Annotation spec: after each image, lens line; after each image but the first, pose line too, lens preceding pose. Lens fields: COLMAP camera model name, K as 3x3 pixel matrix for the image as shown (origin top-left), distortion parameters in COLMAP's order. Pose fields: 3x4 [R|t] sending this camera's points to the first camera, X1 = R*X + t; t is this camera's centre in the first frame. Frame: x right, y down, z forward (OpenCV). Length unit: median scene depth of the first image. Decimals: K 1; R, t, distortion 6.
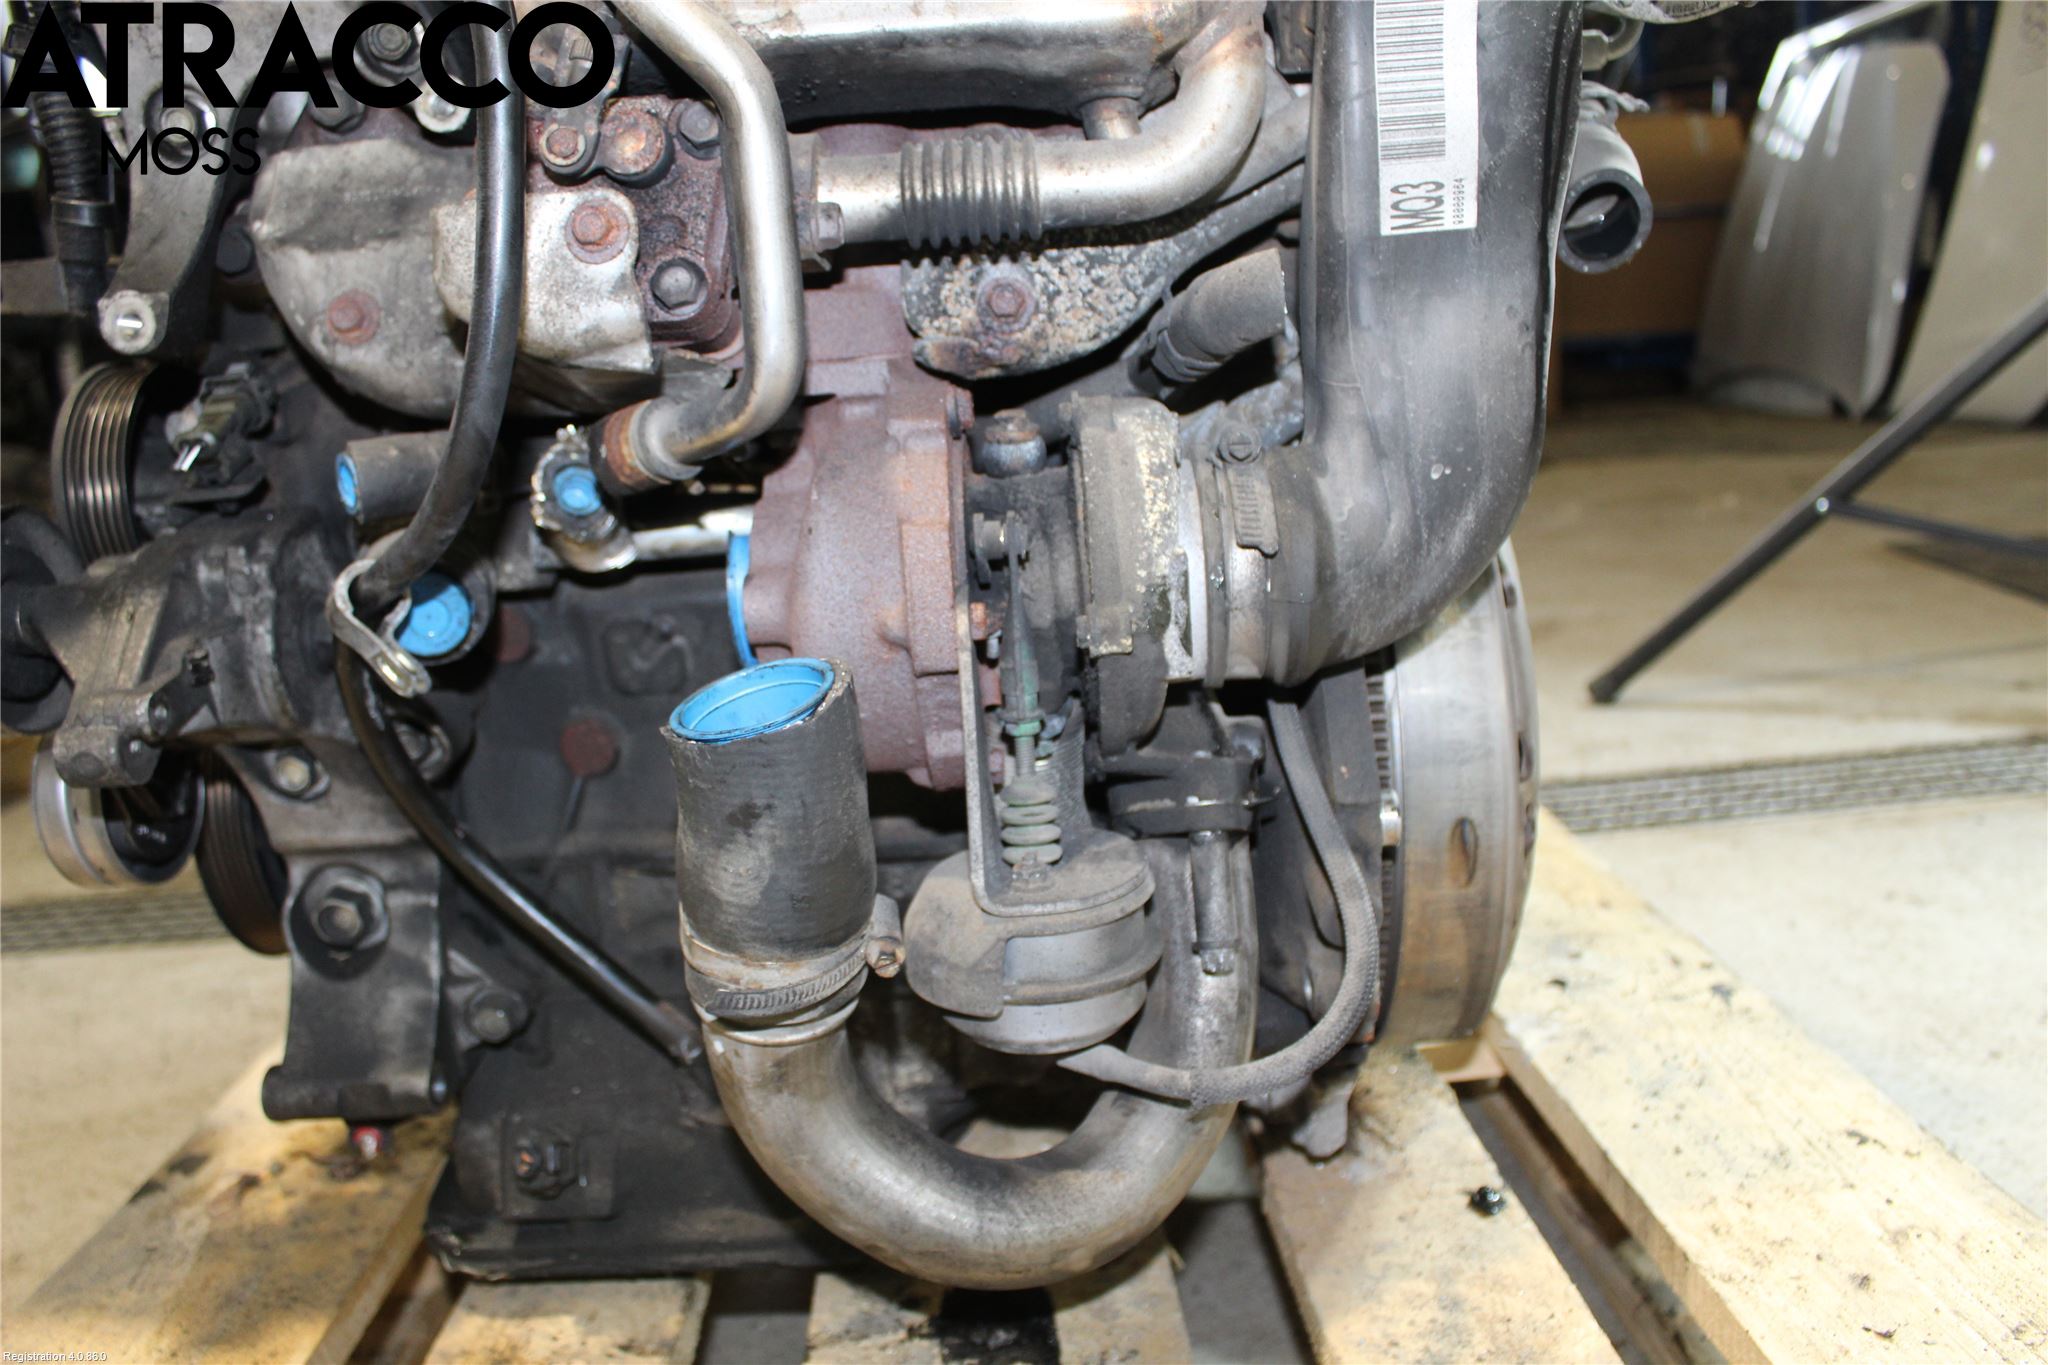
lens RADIAL K [[1654.2, 0, 1024.2], [0, 1654.2, 677.0], [0, 0, 1]] dist [-0.158310, 0.115309]
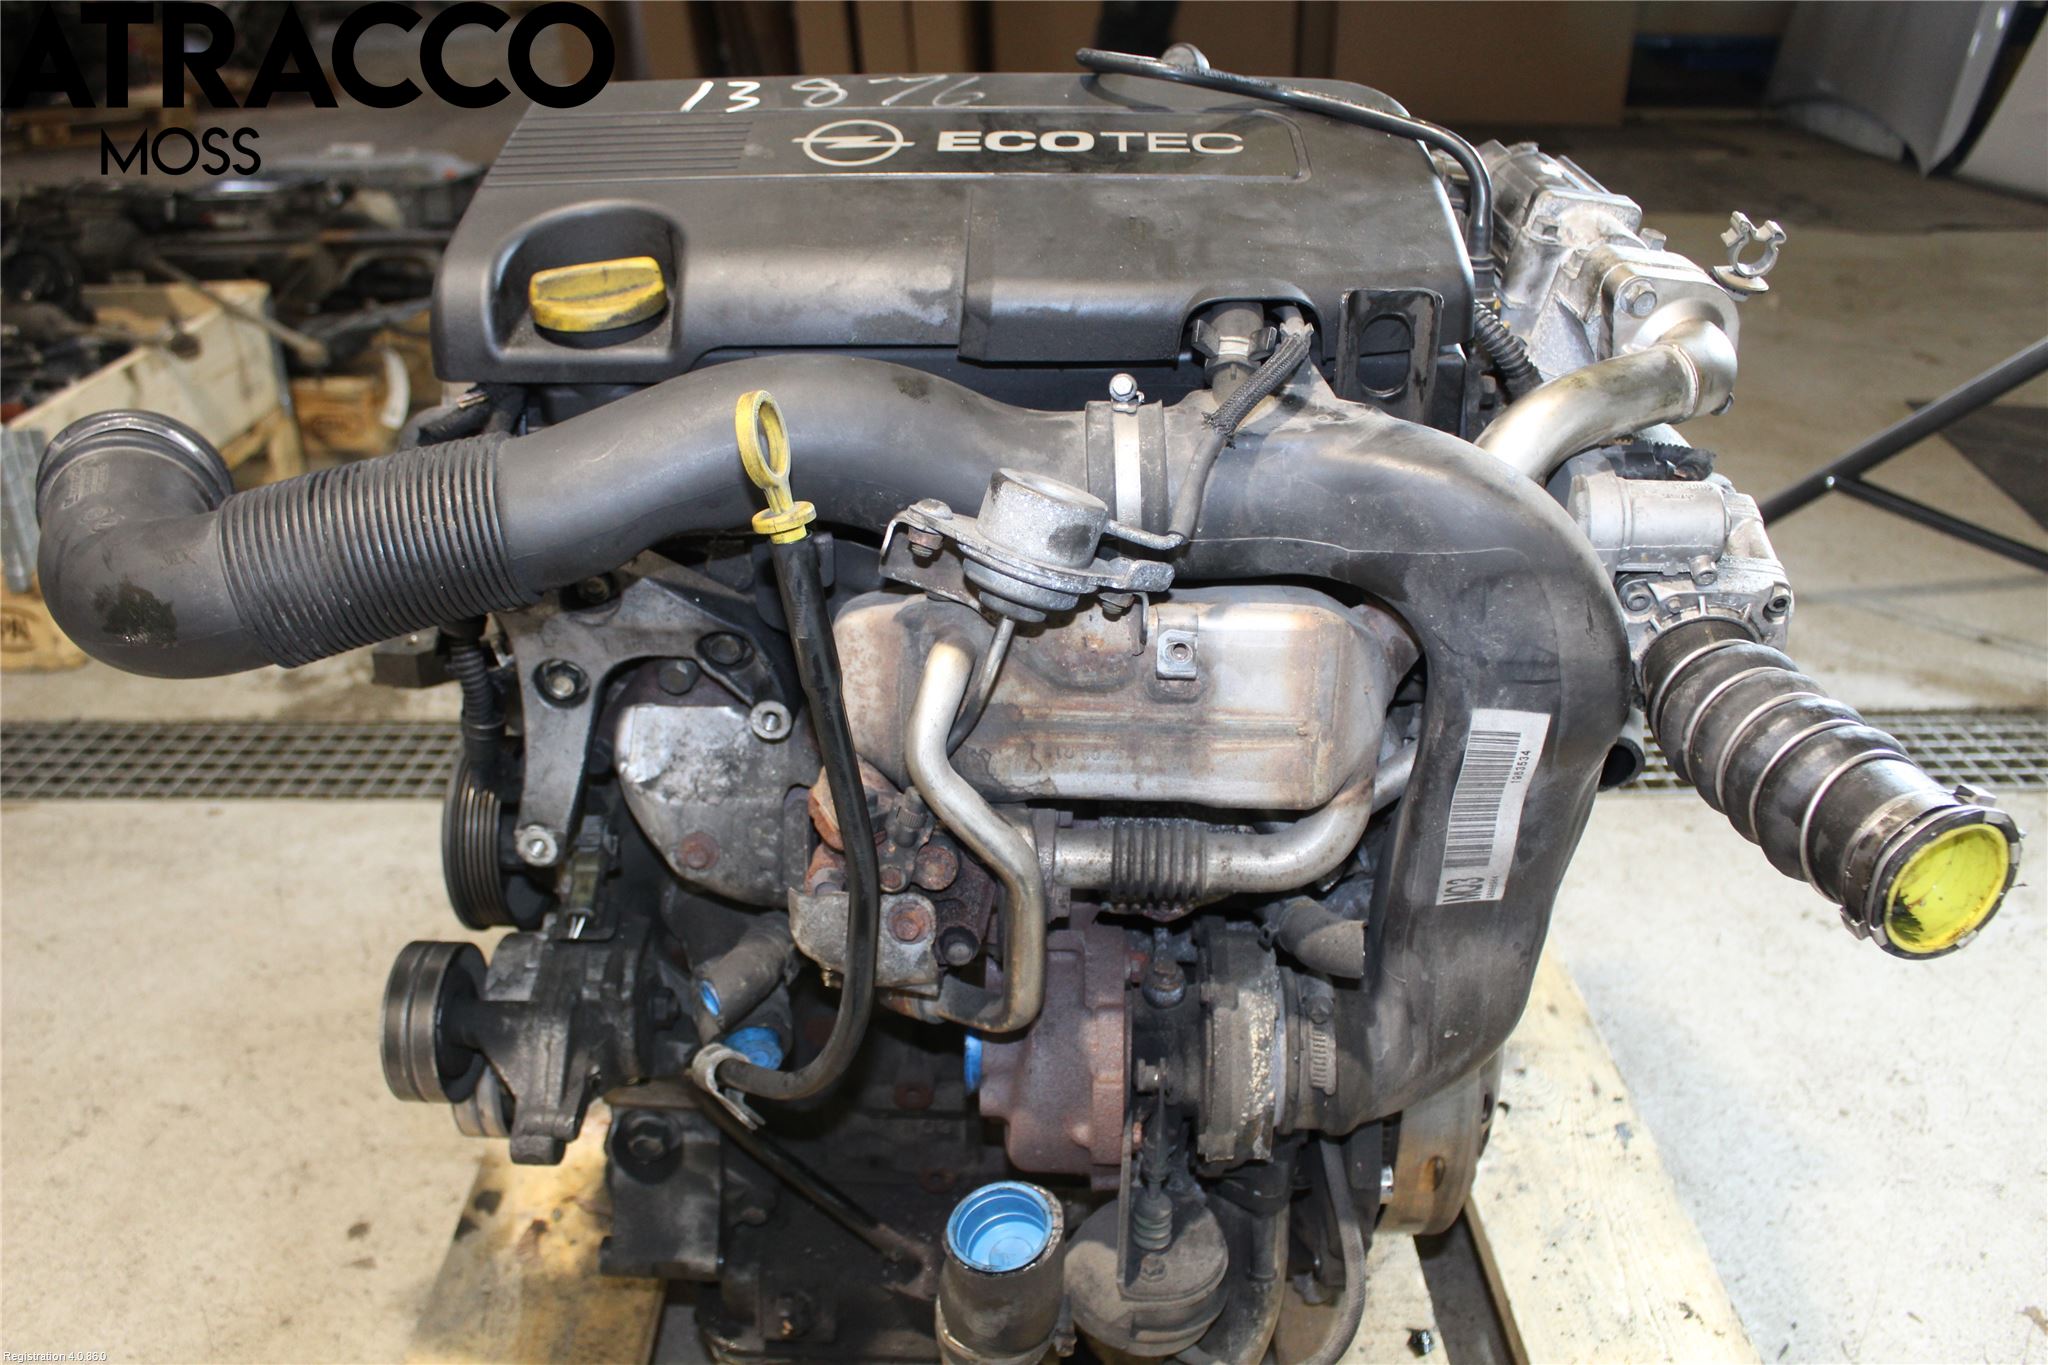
lens RADIAL K [[1654.2, 0, 1020.4], [0, 1654.2, 681.3], [0, 0, 1]] dist [-0.158310, 0.115309]
pose [[0.997272, 0.073766, 0.002680, -0.137579], [-0.072205, 0.967343, 0.242970, -0.649670], [0.015331, -0.242501, 0.970030, -0.302445]]
